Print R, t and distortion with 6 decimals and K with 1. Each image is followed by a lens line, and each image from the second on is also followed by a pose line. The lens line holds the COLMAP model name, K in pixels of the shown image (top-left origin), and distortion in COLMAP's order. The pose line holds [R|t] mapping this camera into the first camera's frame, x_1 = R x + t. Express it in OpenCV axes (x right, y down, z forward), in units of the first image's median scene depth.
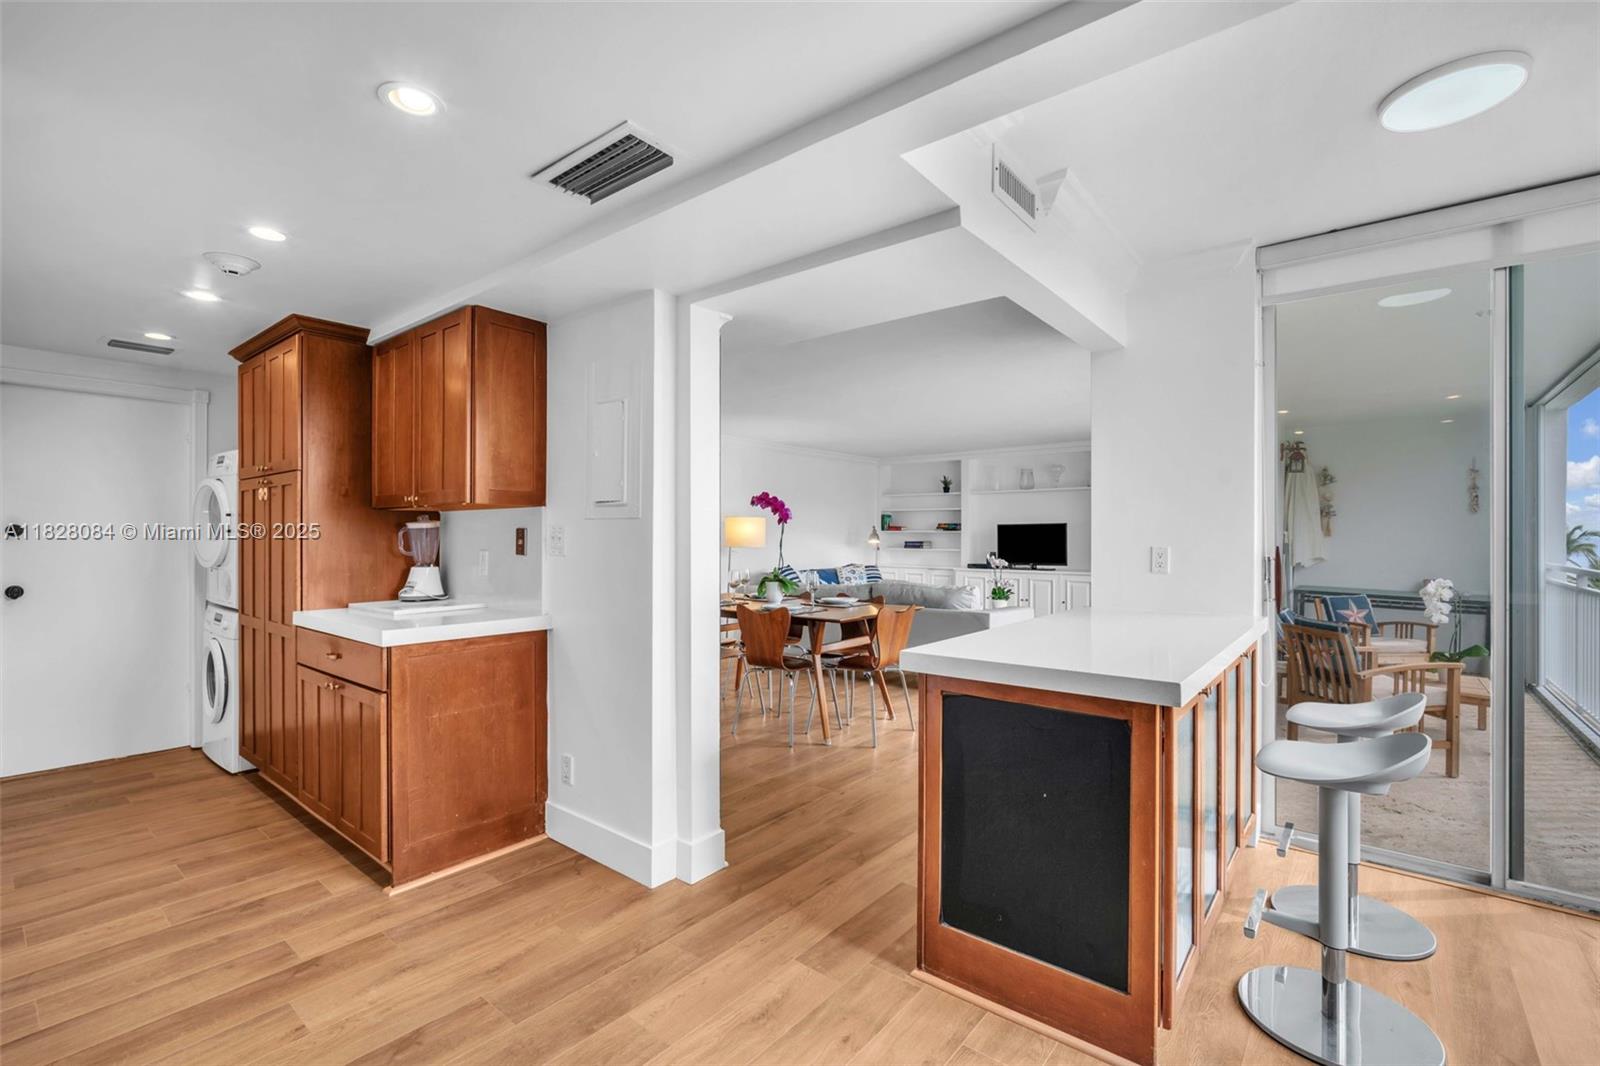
lens RADIAL K [[706.1, 0, 787.2], [0, 706.1, 526.1], [0, 0, 1]] dist [-0.001917, 0.000635]
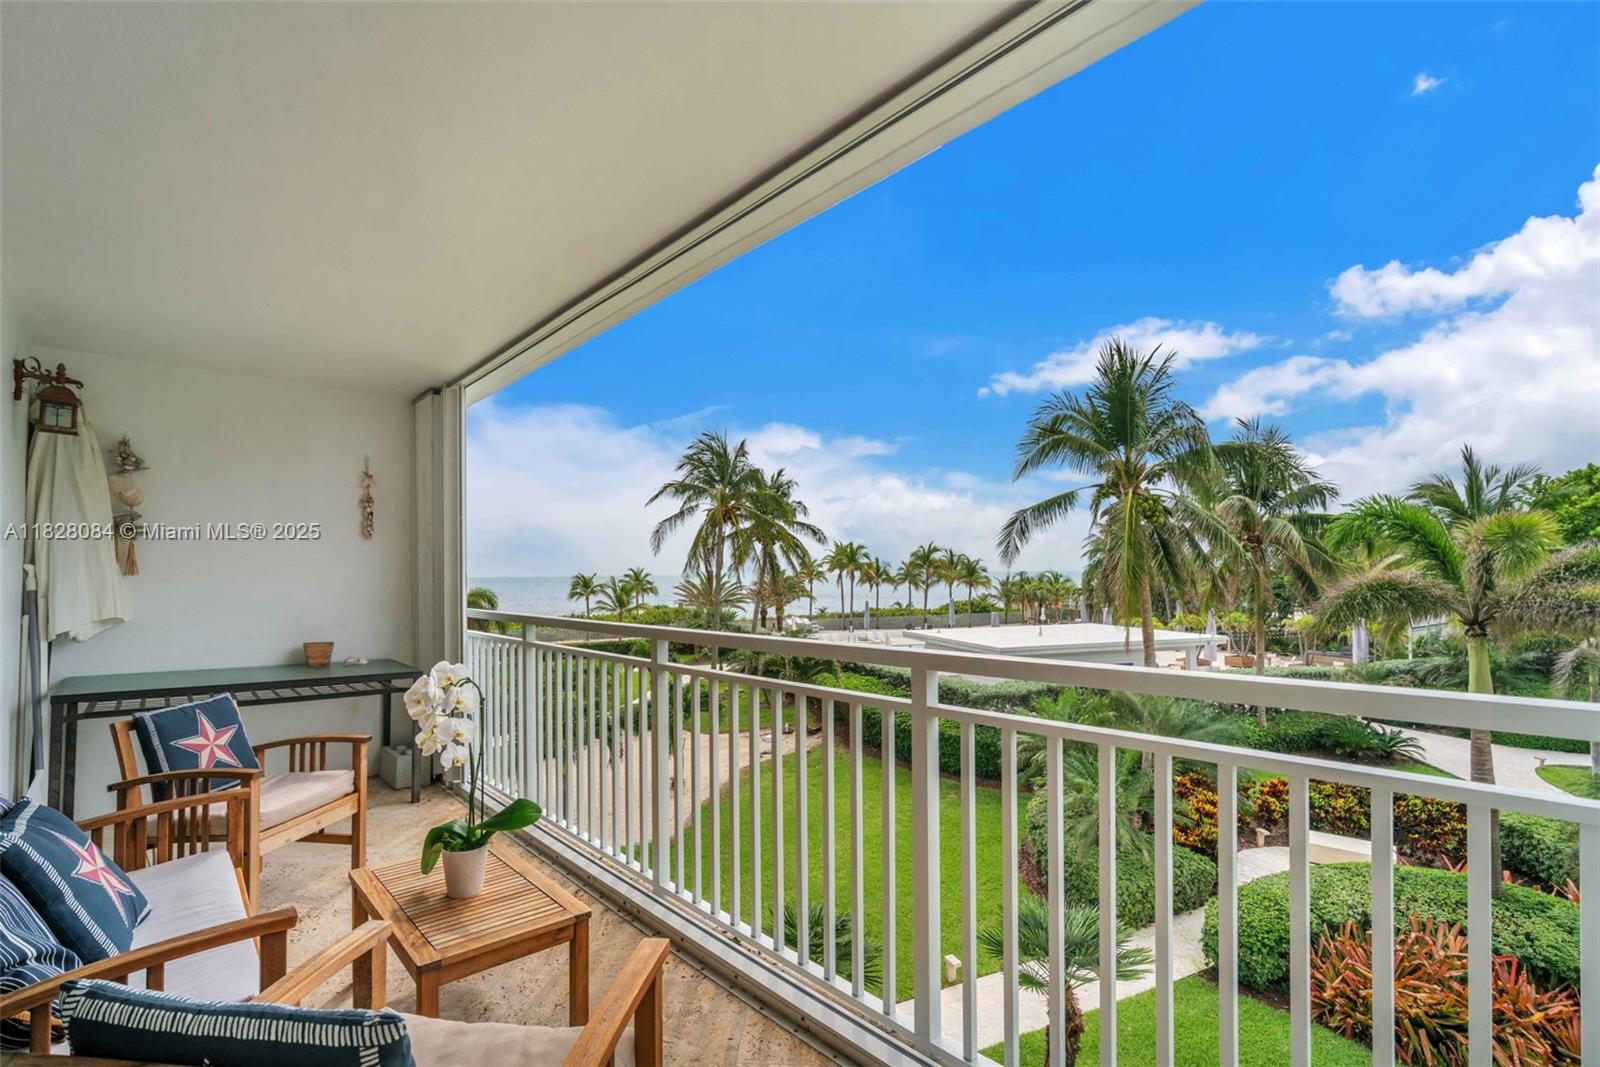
lens RADIAL K [[706.1, 0, 807.3], [0, 706.1, 571.0], [0, 0, 1]] dist [-0.001917, 0.000635]
pose [[0.122602, -0.004104, 0.992447, 0.333971], [-0.003092, 0.999985, 0.004517, 0.008290], [-0.992451, -0.003622, 0.122587, 0.470537]]
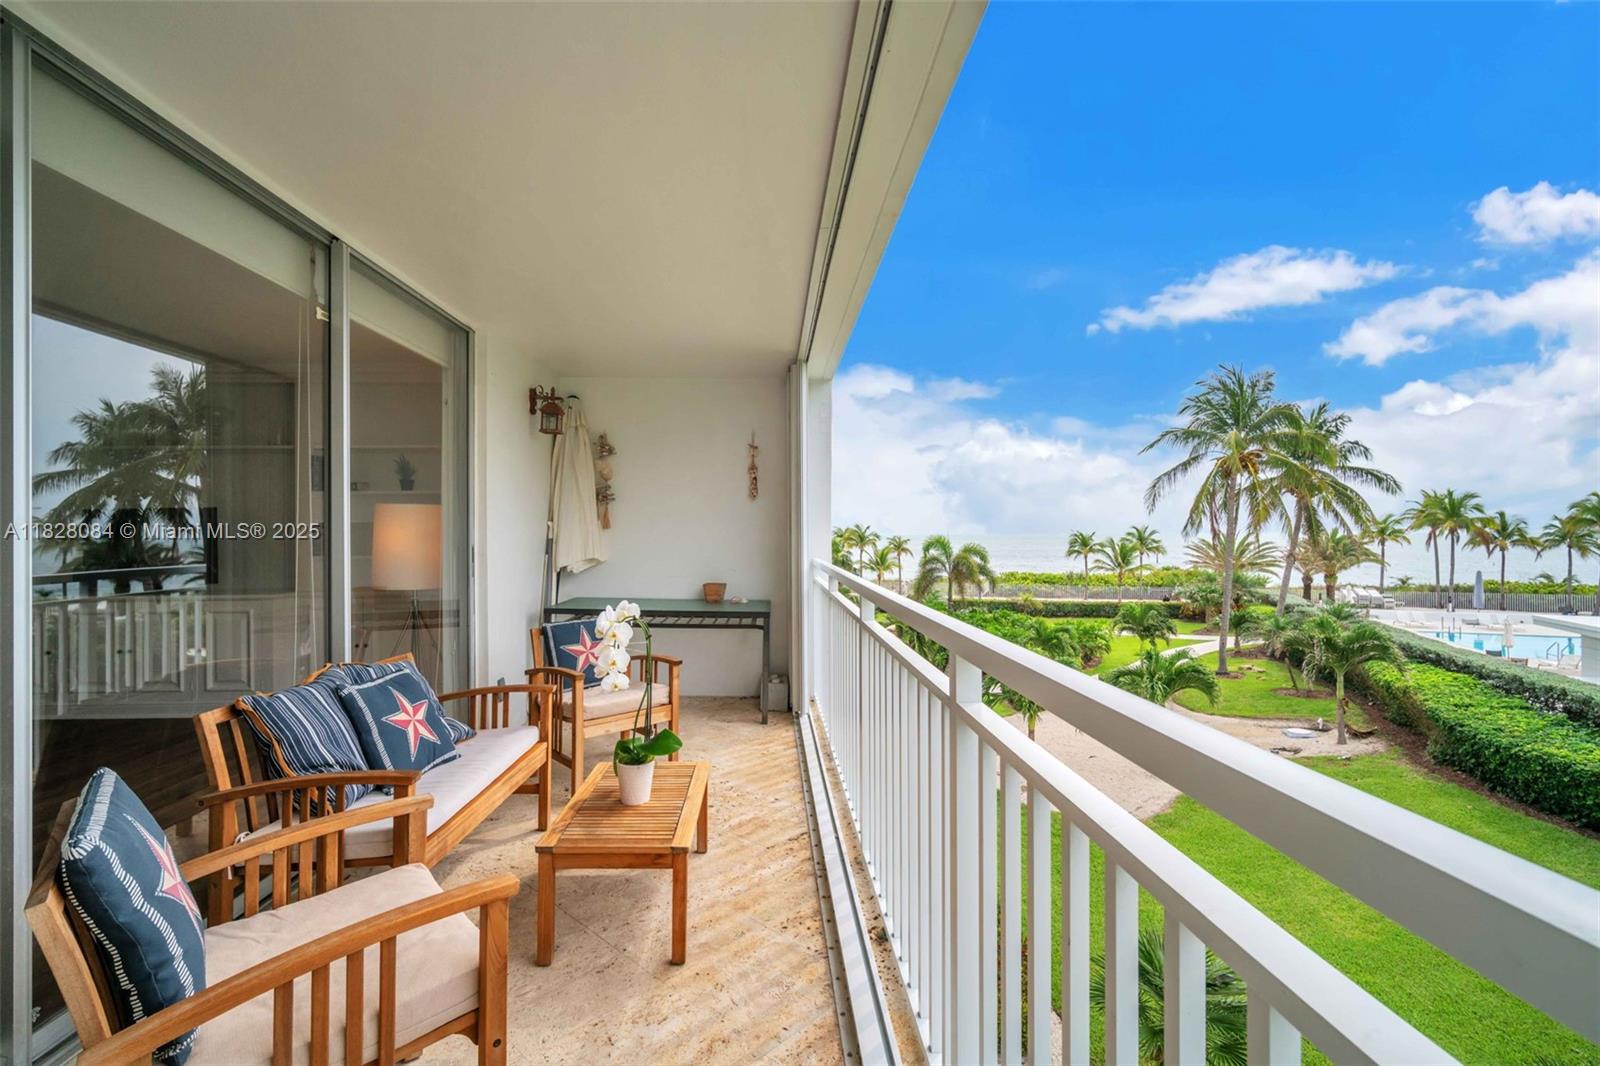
lens RADIAL K [[706.1, 0, 817.0], [0, 706.1, 529.3], [0, 0, 1]] dist [-0.001917, 0.000635]
pose [[0.721942, -0.003881, 0.691943, 0.435990], [-0.000689, 0.999980, 0.006327, 0.010717], [-0.691953, -0.005044, 0.721925, 0.339048]]
